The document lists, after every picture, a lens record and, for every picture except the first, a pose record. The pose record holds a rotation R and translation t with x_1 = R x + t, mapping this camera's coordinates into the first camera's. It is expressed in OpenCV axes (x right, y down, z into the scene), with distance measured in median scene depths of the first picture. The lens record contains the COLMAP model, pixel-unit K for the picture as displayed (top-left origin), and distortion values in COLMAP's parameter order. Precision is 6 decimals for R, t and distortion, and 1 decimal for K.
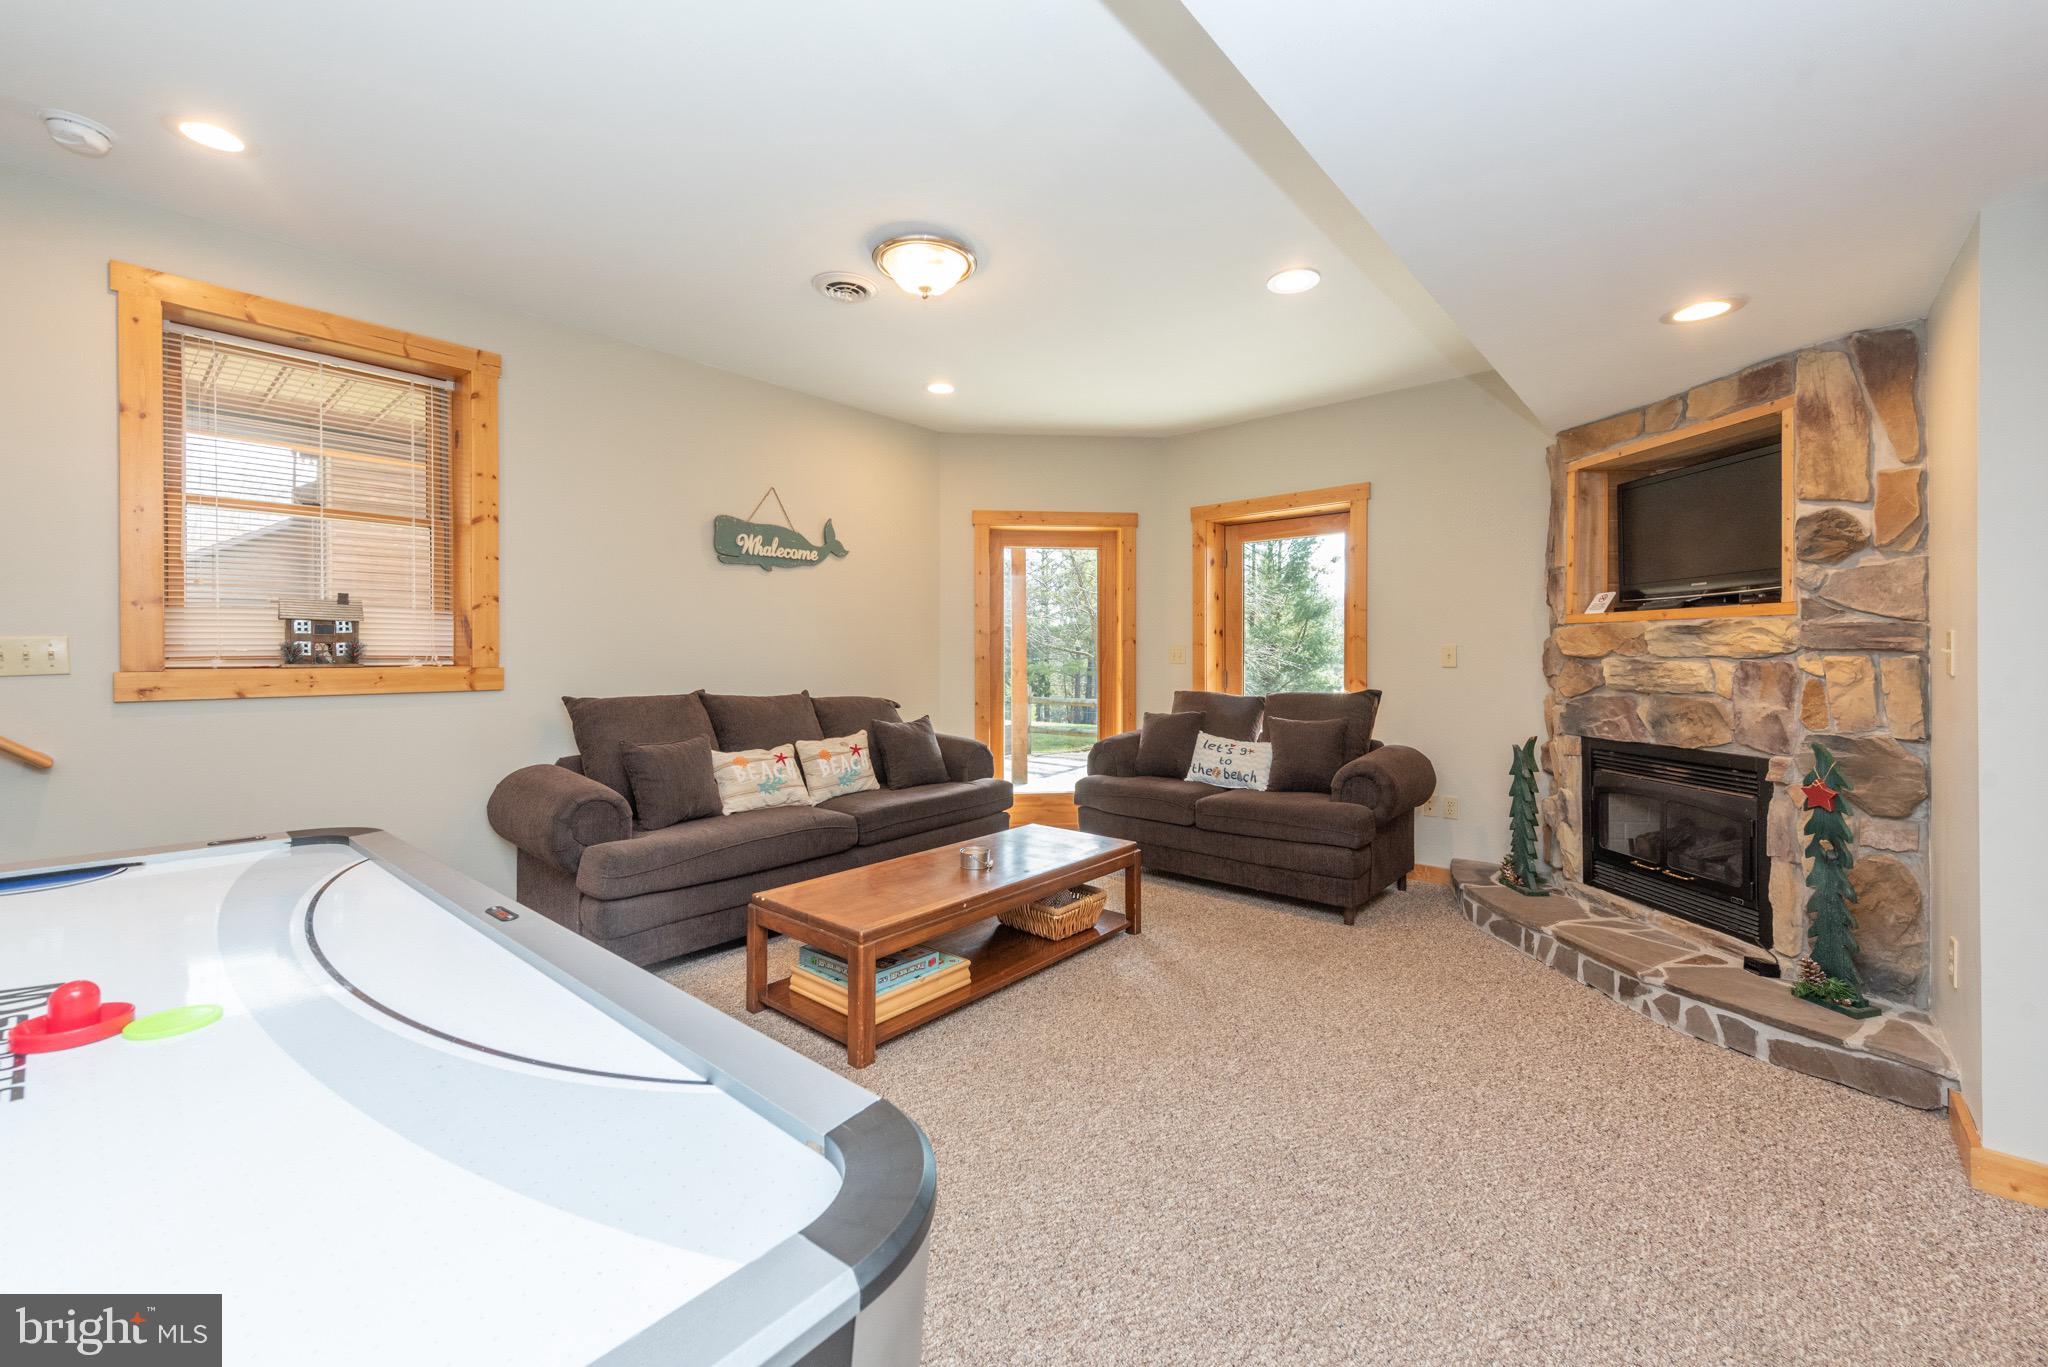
lens RADIAL K [[831.8, 0, 1028.0], [0, 831.8, 641.8], [0, 0, 1]] dist [0.034590, -0.000022]
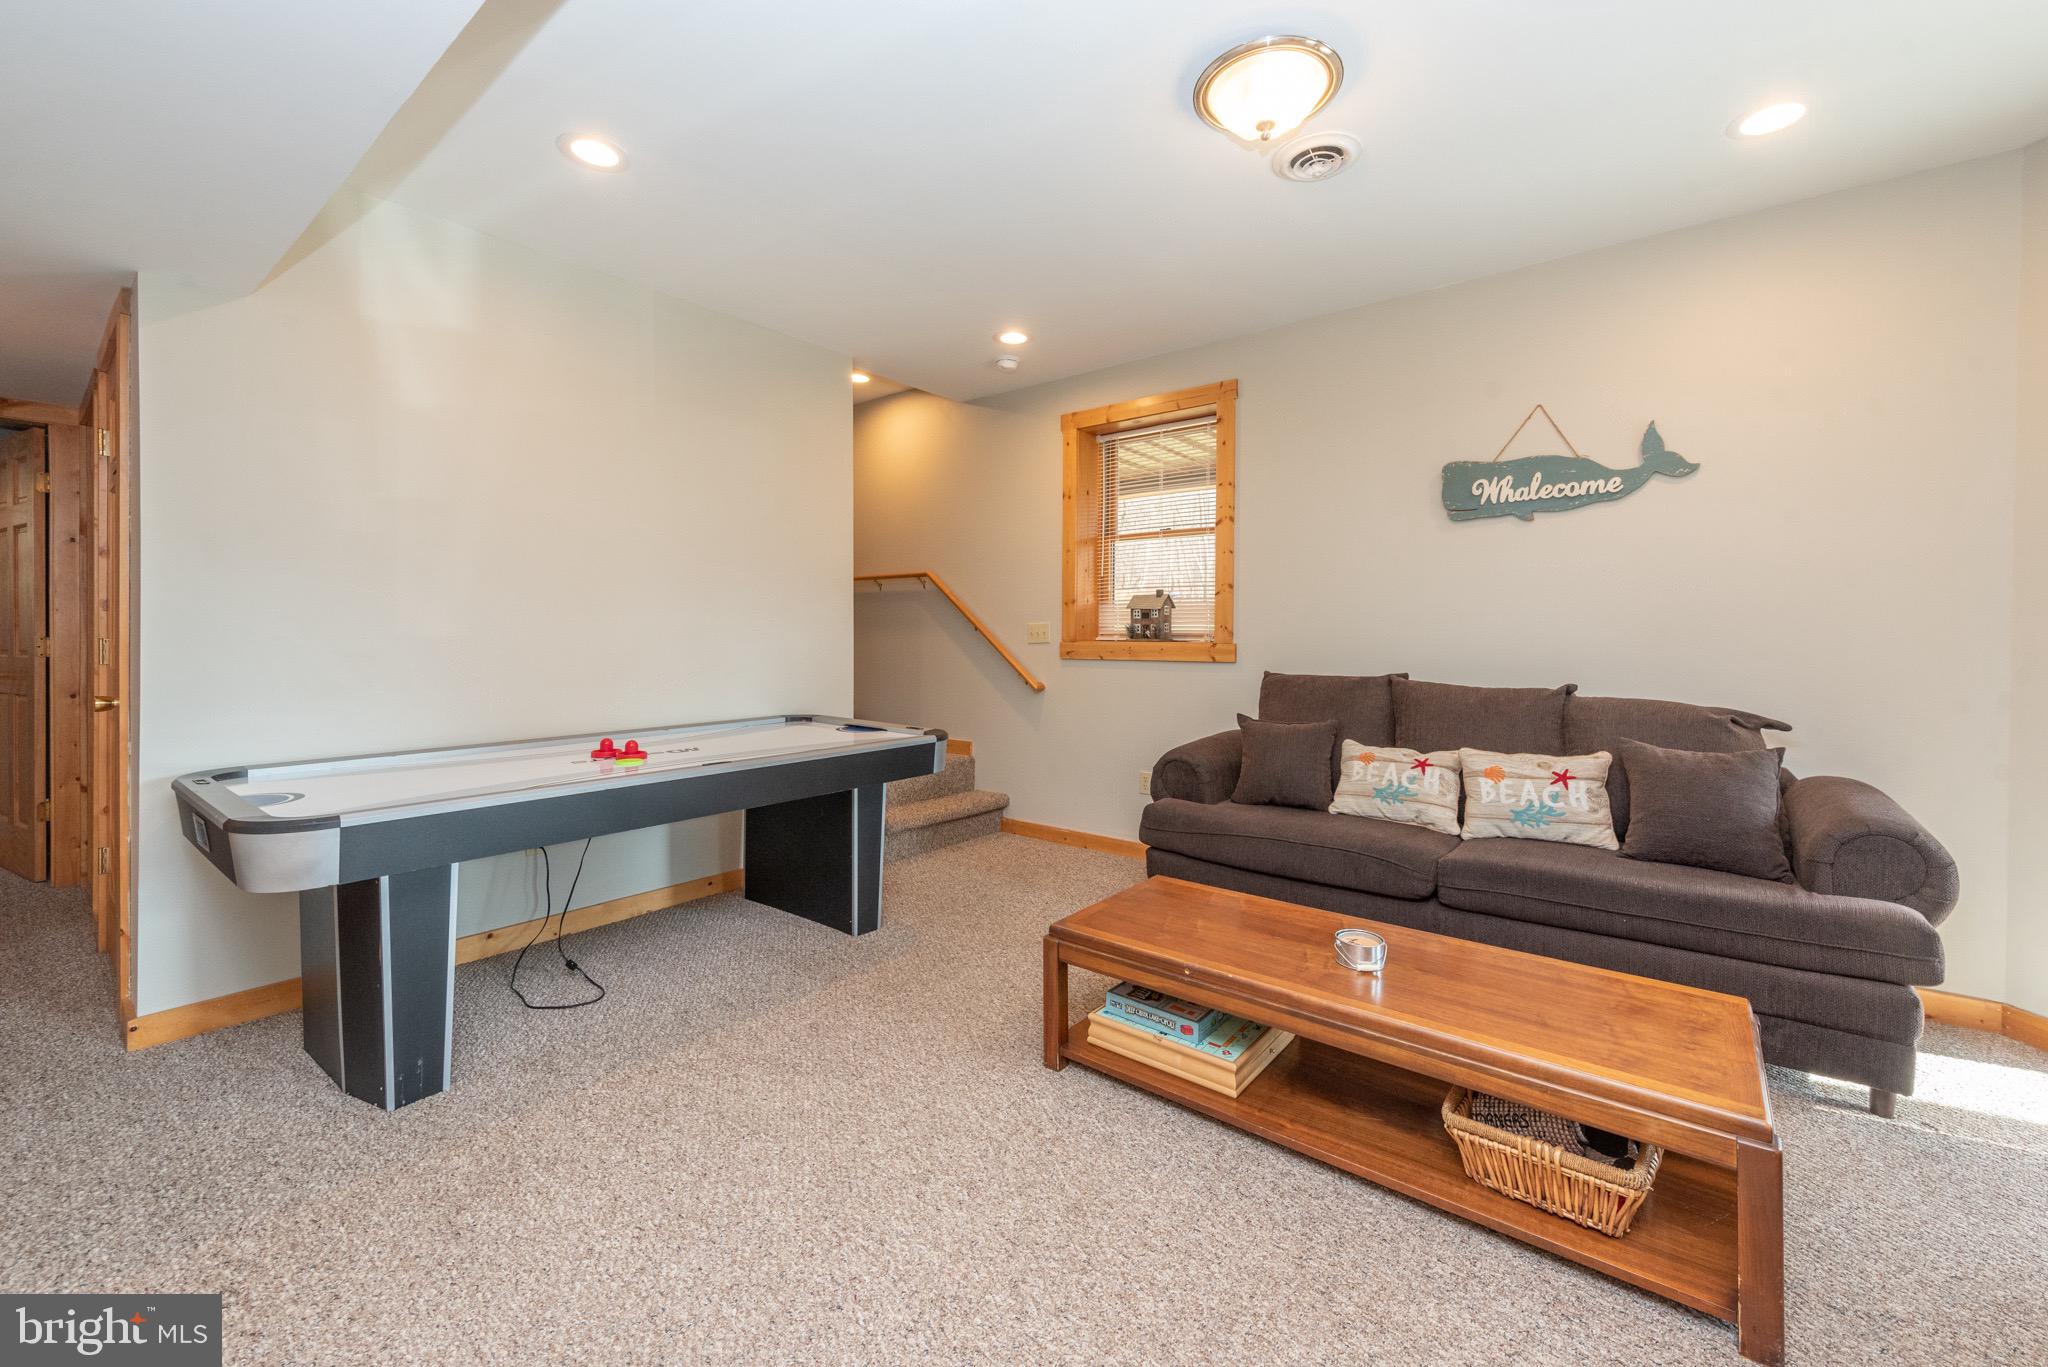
lens RADIAL K [[811.3, 0, 1032.2], [0, 811.3, 643.6], [0, 0, 1]] dist [-0.002345, -0.000252]
pose [[0.025543, 0.003069, -0.999669, 0.441279], [0.004386, 0.999985, 0.003182, 0.022353], [0.999664, -0.004466, 0.025529, 0.606875]]
